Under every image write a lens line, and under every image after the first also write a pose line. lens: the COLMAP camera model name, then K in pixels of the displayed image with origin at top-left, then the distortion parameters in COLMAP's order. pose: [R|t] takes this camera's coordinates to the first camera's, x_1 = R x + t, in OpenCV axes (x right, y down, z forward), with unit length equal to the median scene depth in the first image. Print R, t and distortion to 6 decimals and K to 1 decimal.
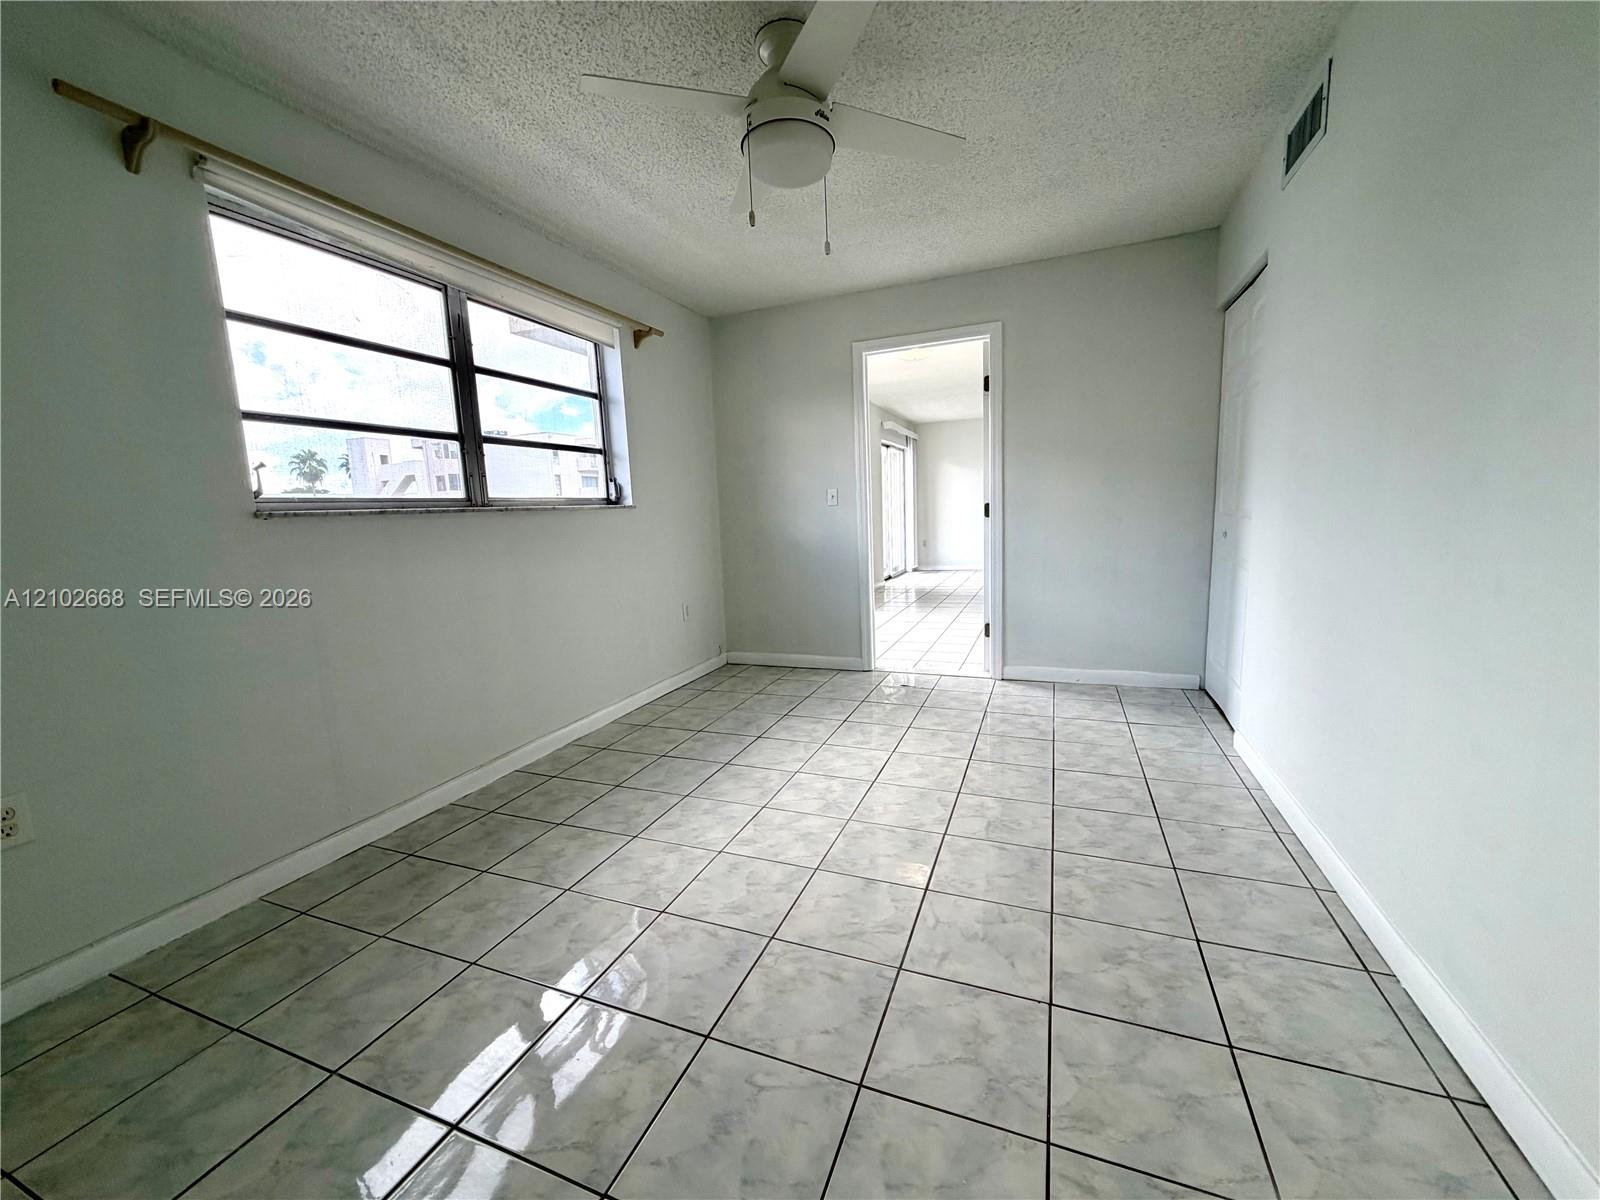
lens RADIAL K [[637.6, 0, 800.0], [0, 637.6, 600.0], [0, 0, 1]] dist [0.002324, 0.000120]
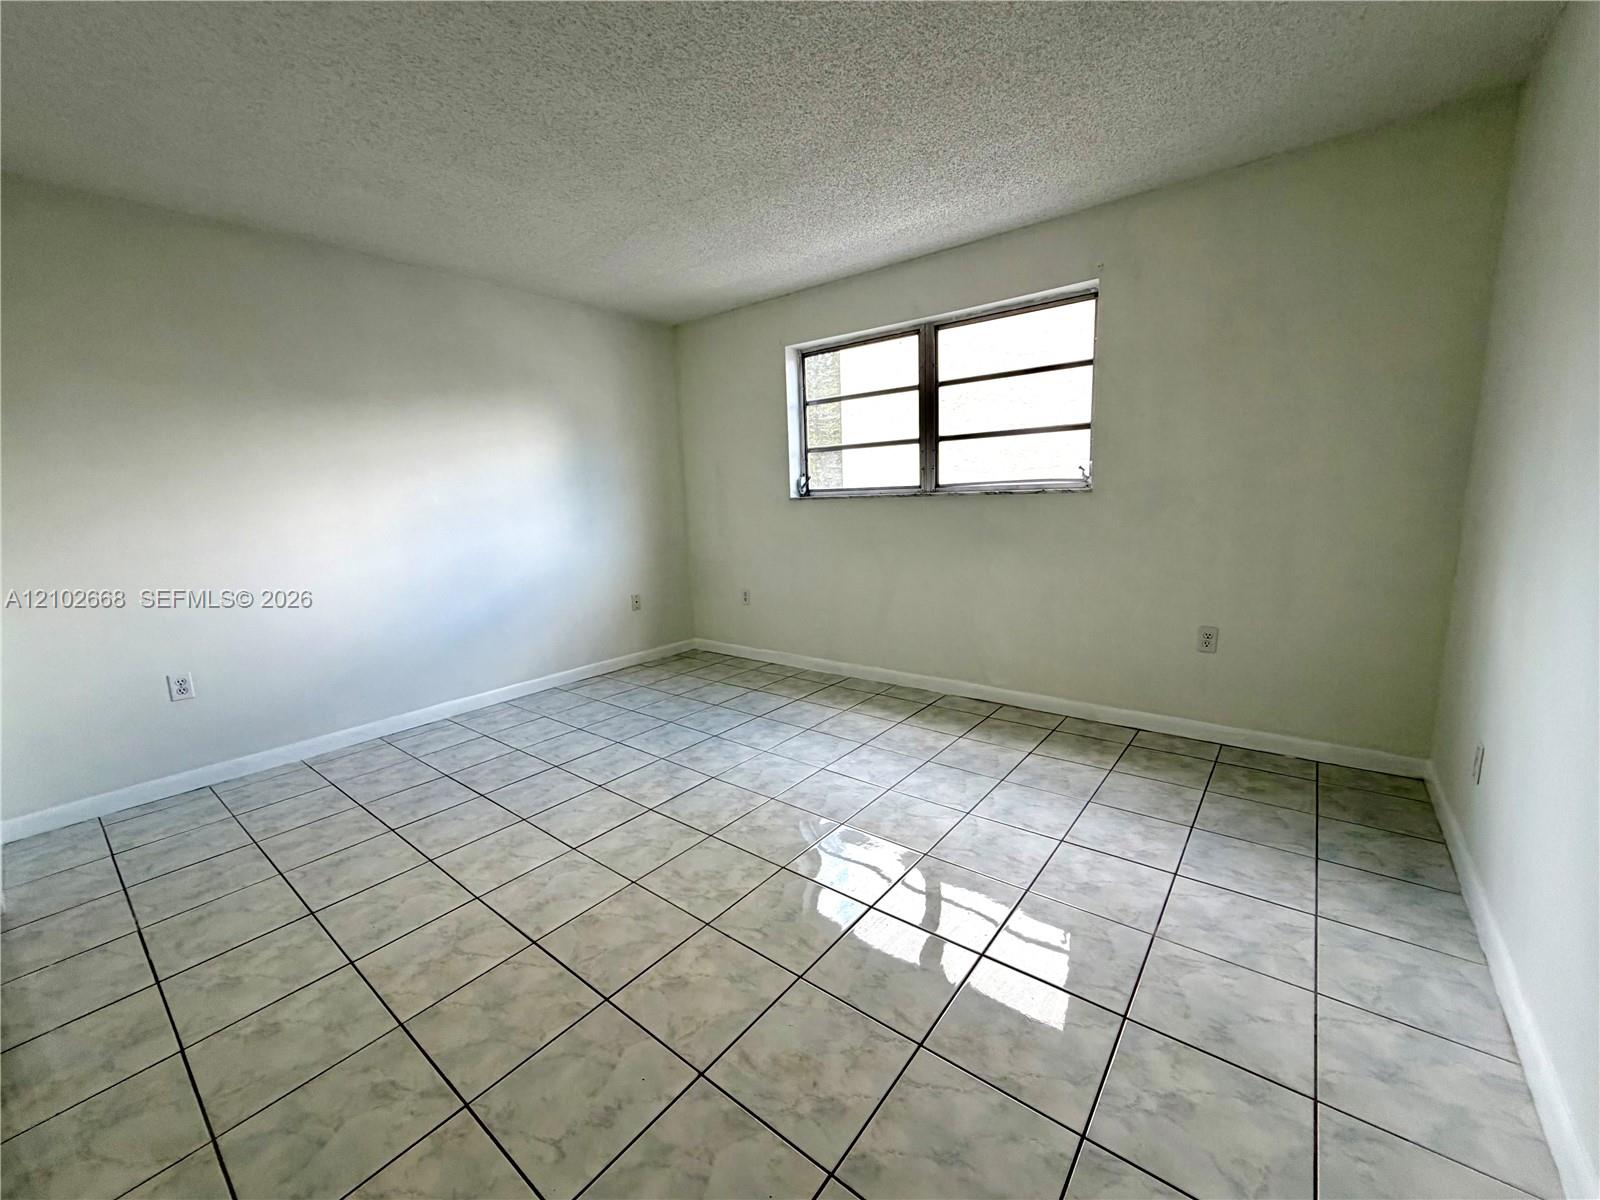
lens RADIAL K [[637.6, 0, 800.0], [0, 637.6, 600.0], [0, 0, 1]] dist [0.002324, 0.000120]
pose [[-0.291811, 0.182533, -0.938897, 0.920589], [-0.105916, 0.969418, 0.221385, -0.211938], [0.950594, 0.164047, -0.263554, 1.240321]]
